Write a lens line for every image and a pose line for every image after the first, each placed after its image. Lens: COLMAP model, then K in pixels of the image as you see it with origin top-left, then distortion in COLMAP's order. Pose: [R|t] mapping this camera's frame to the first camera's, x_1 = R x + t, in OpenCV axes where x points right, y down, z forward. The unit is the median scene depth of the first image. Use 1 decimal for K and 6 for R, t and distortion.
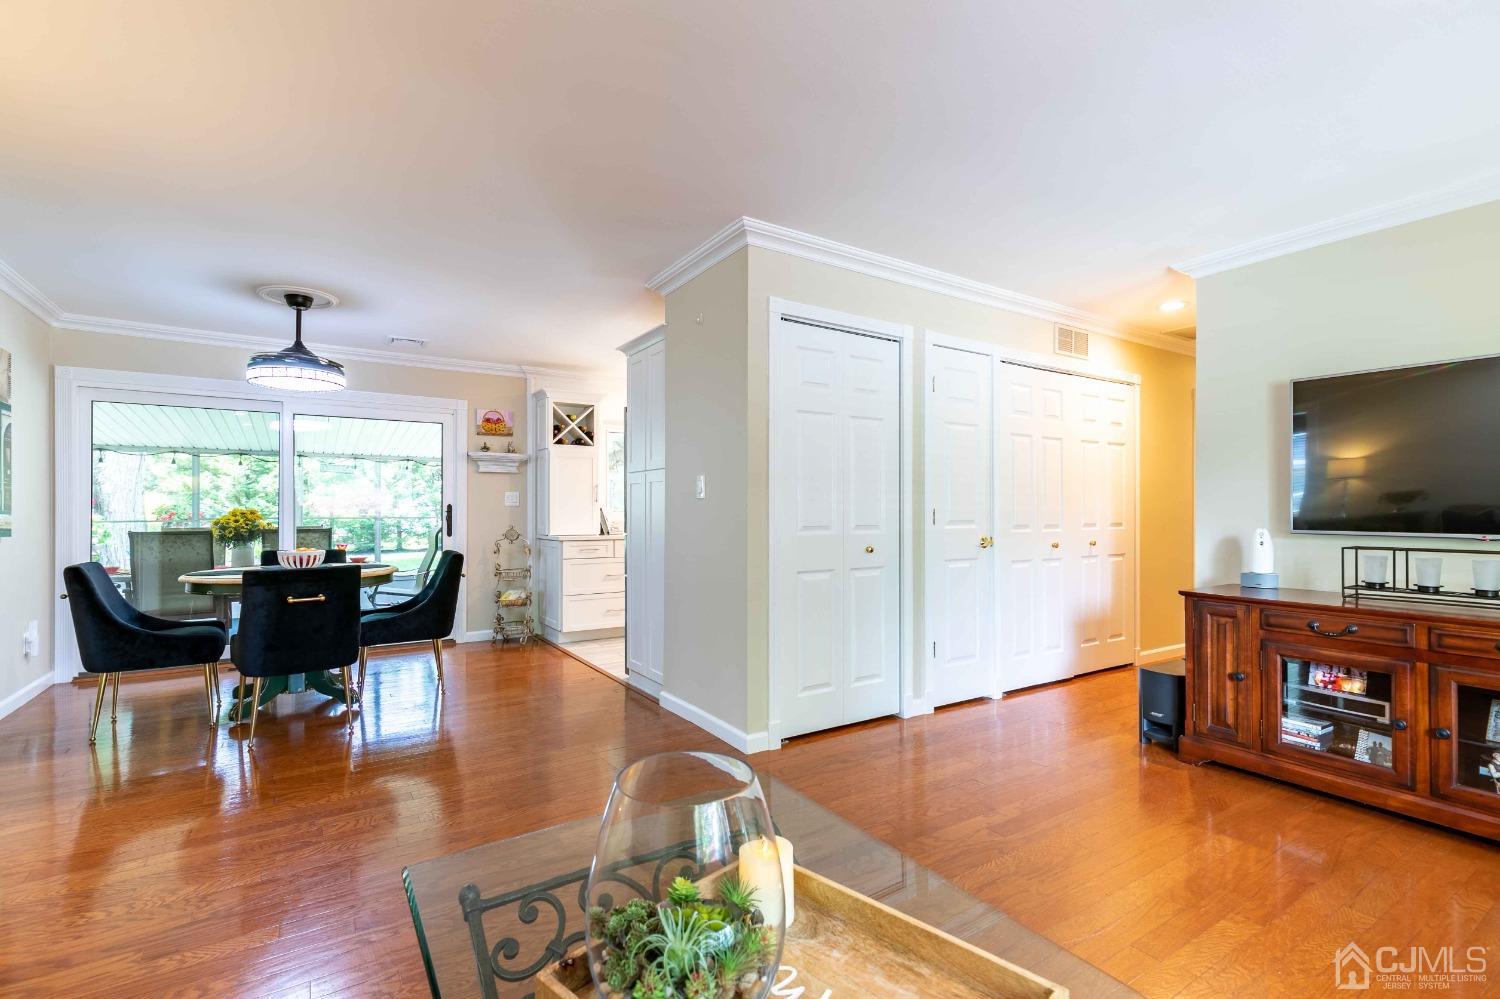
lens RADIAL K [[675.4, 0, 748.5], [0, 675.4, 506.9], [0, 0, 1]] dist [0.008109, -0.001570]
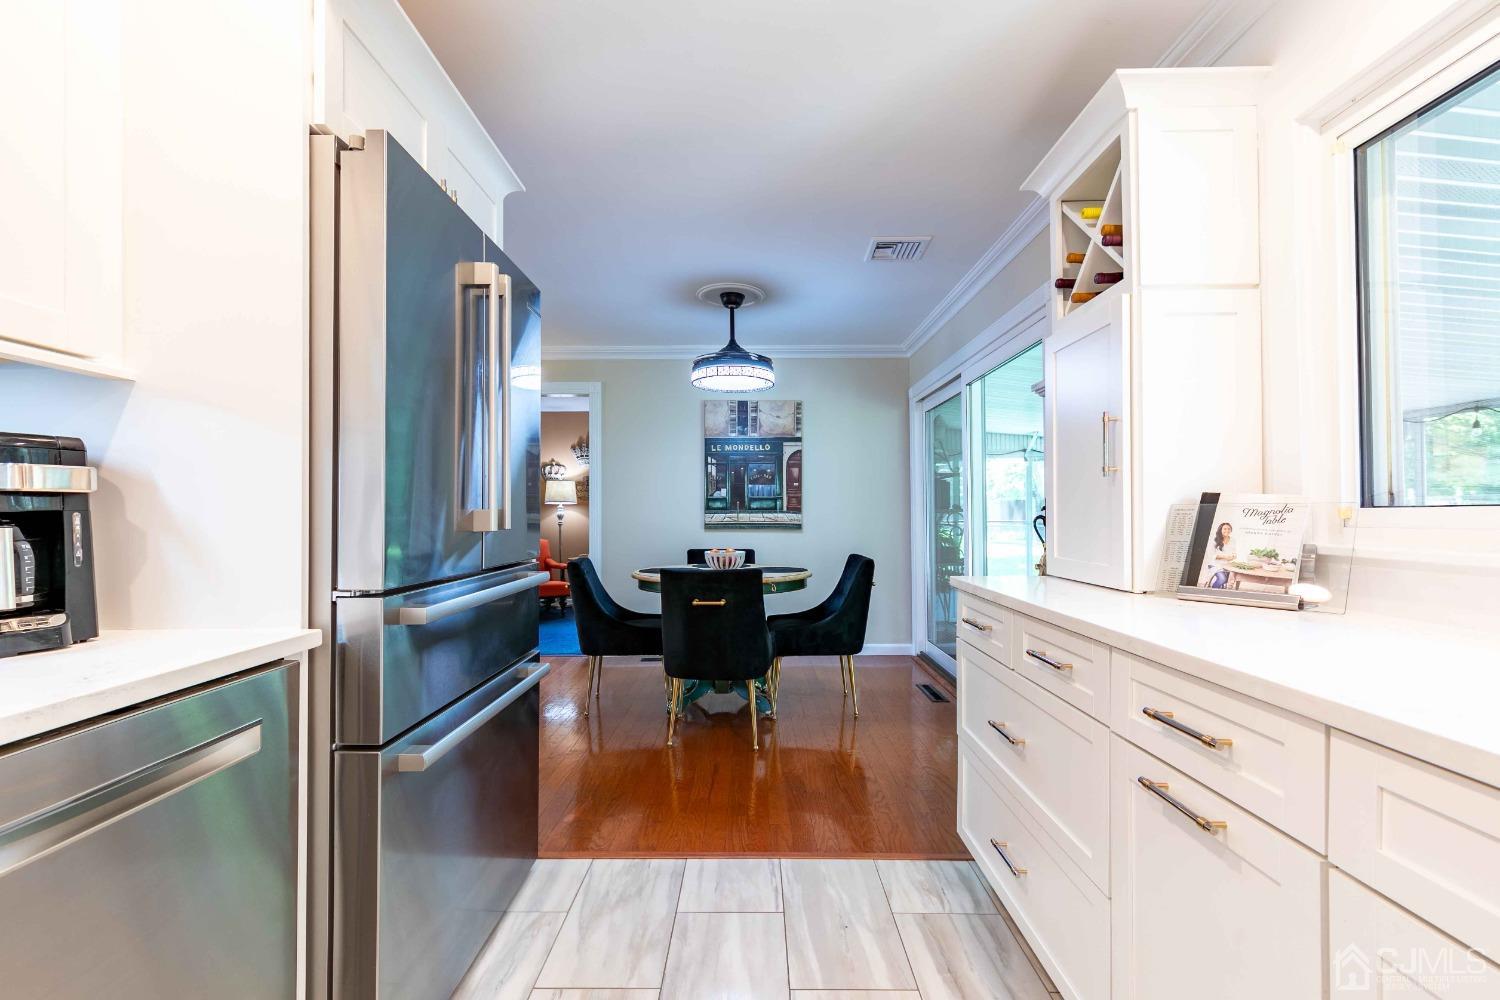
lens RADIAL K [[675.4, 0, 738.0], [0, 675.4, 509.6], [0, 0, 1]] dist [0.008109, -0.001570]
pose [[-0.558236, -0.001648, -0.829680, 0.152778], [0.008554, 0.999933, -0.007741, 0.011372], [0.829638, -0.011418, -0.558185, 1.587235]]
